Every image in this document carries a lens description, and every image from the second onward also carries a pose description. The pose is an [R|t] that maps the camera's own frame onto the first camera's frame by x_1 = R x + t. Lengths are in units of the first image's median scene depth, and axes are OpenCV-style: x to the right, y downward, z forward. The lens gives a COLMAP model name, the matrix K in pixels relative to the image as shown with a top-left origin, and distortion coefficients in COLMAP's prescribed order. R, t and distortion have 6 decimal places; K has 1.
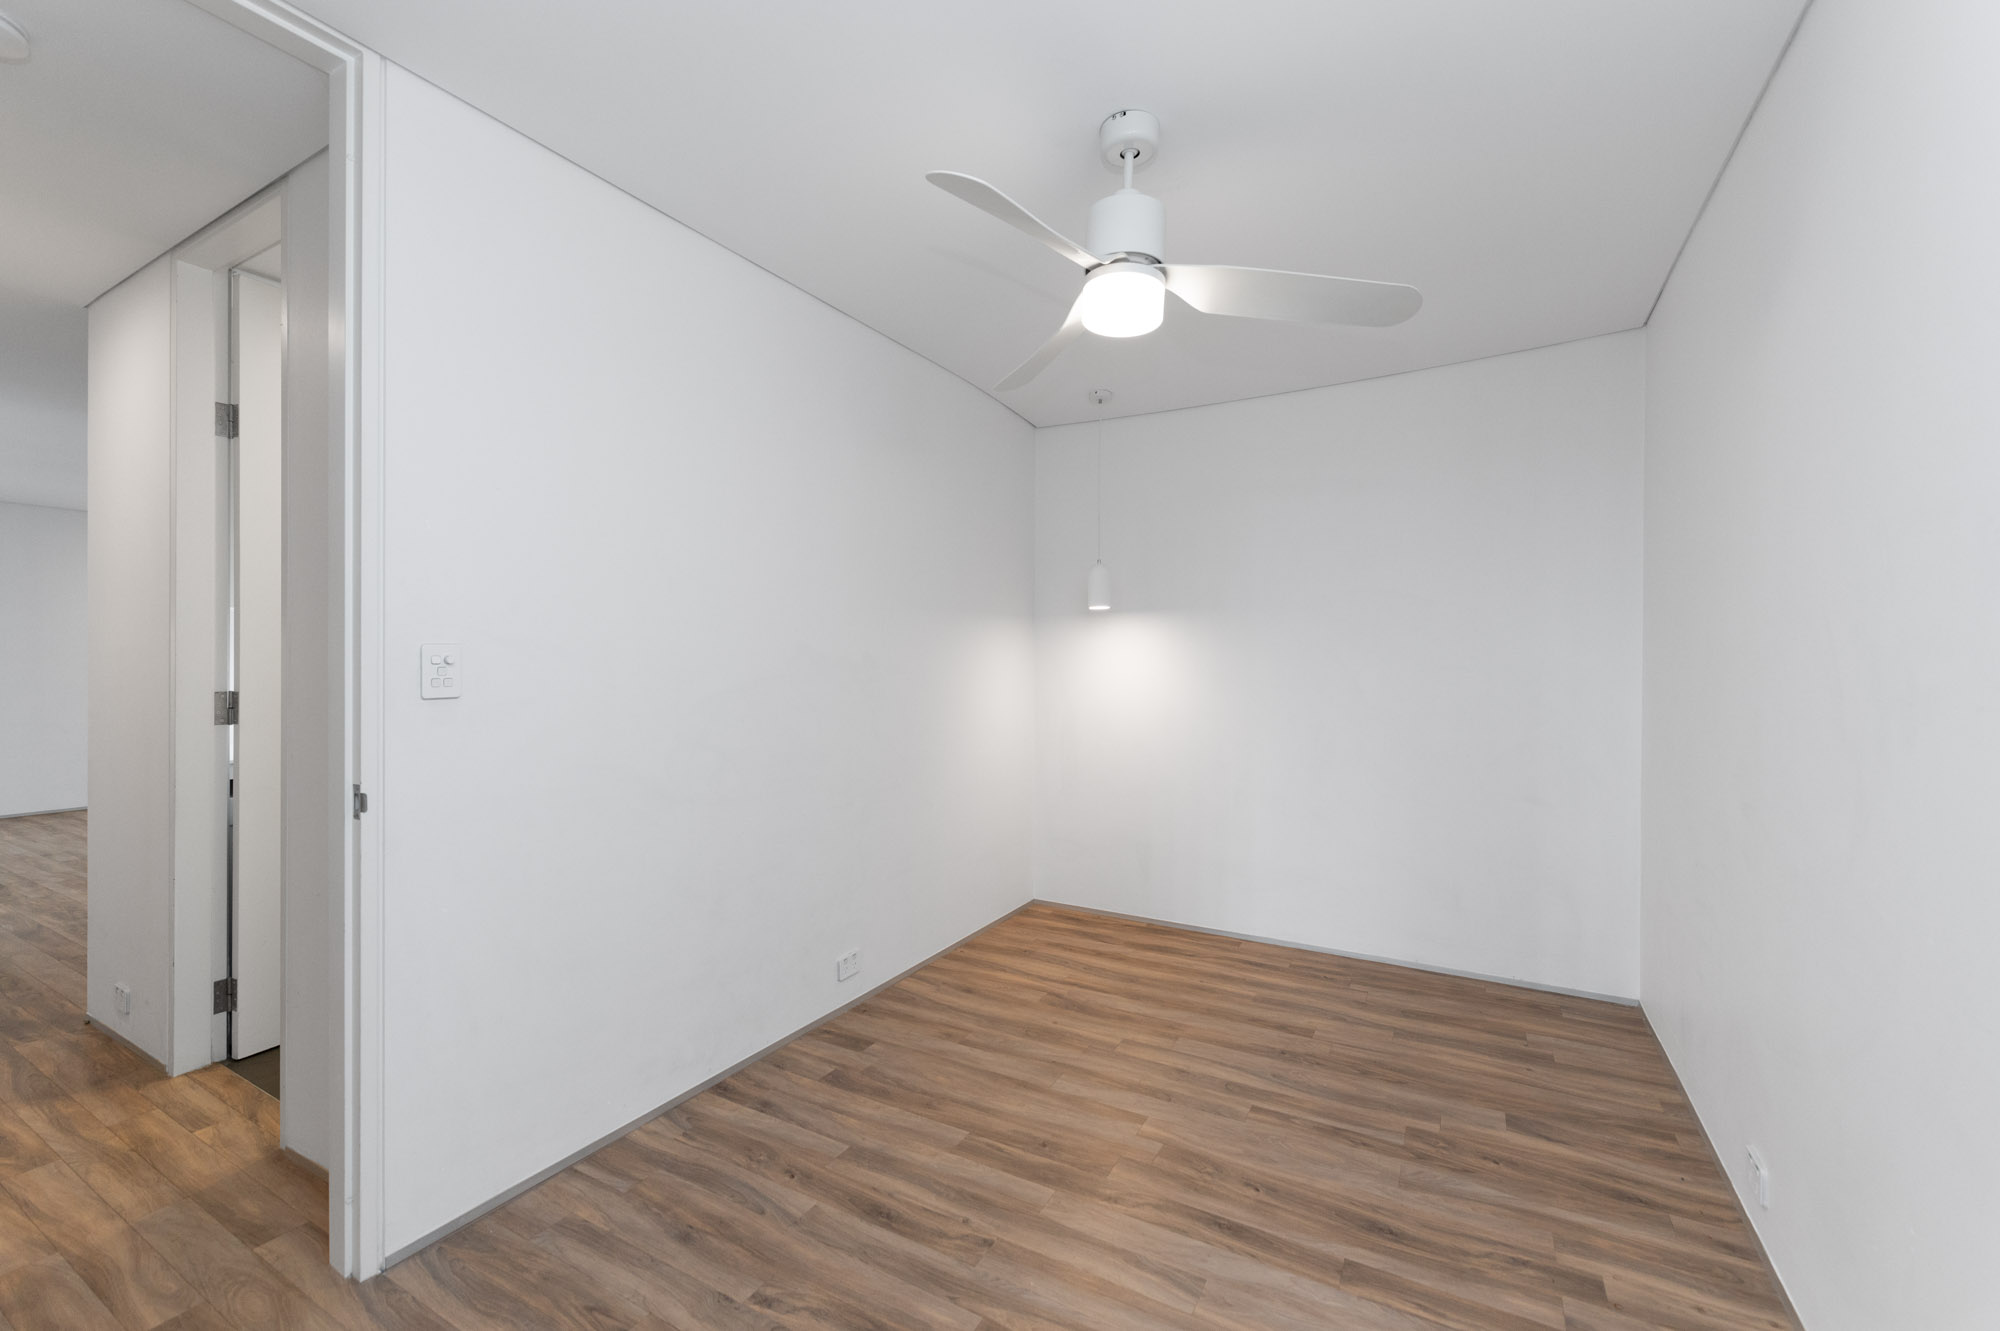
lens RADIAL K [[810.1, 0, 1000.5], [0, 810.1, 657.9], [0, 0, 1]] dist [0.000930, -0.000787]
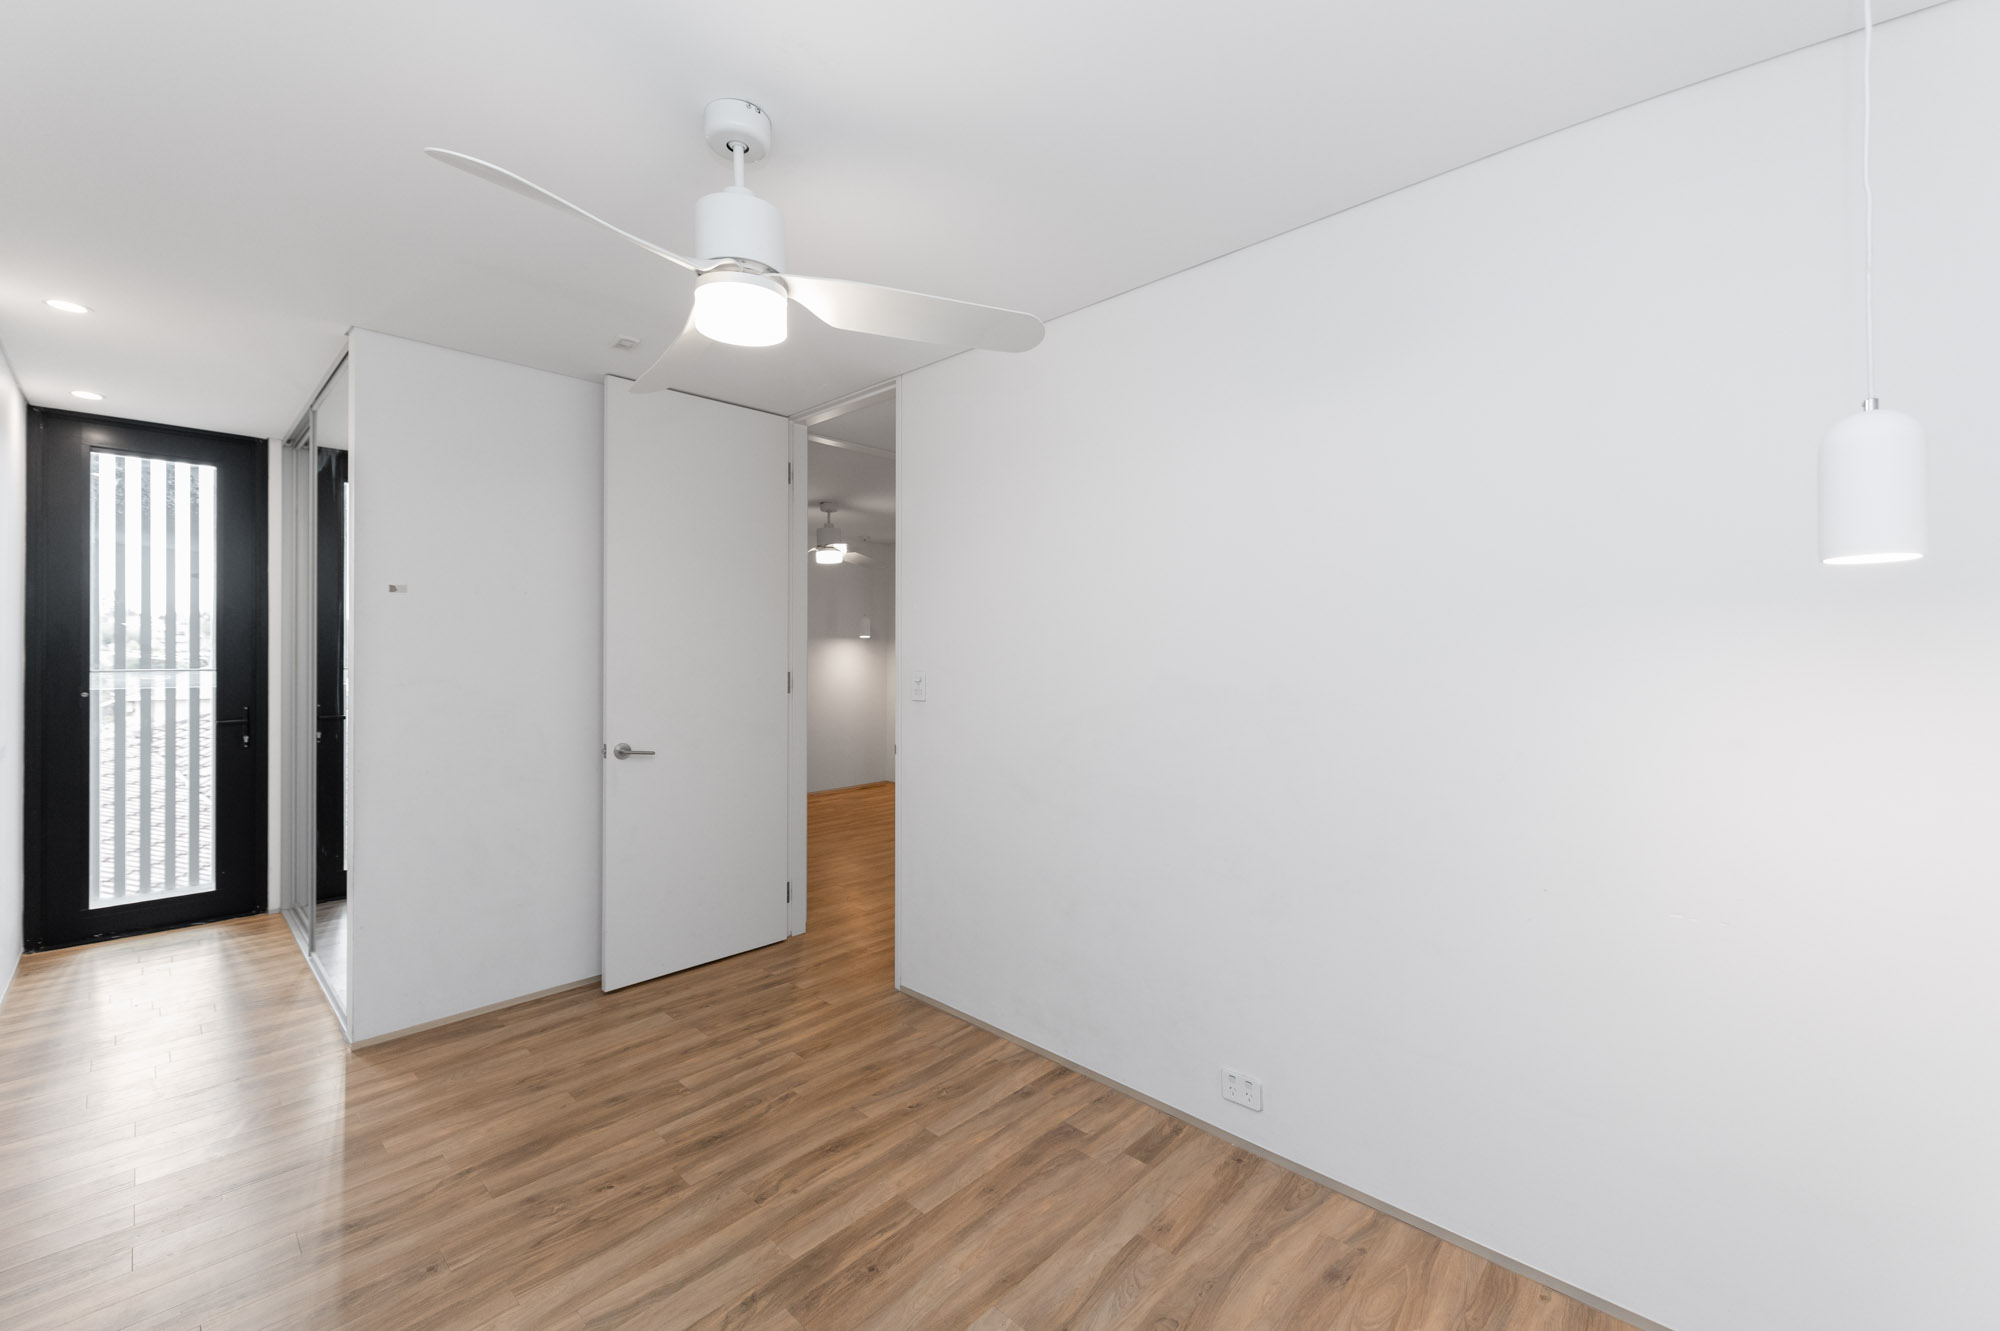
lens RADIAL K [[810.1, 0, 995.3], [0, 810.1, 656.3], [0, 0, 1]] dist [0.000930, -0.000787]
pose [[-0.236070, 0.003843, -0.971728, 0.845242], [-0.004757, 0.999976, 0.005110, -0.046089], [0.971724, 0.005829, -0.236046, 1.320611]]
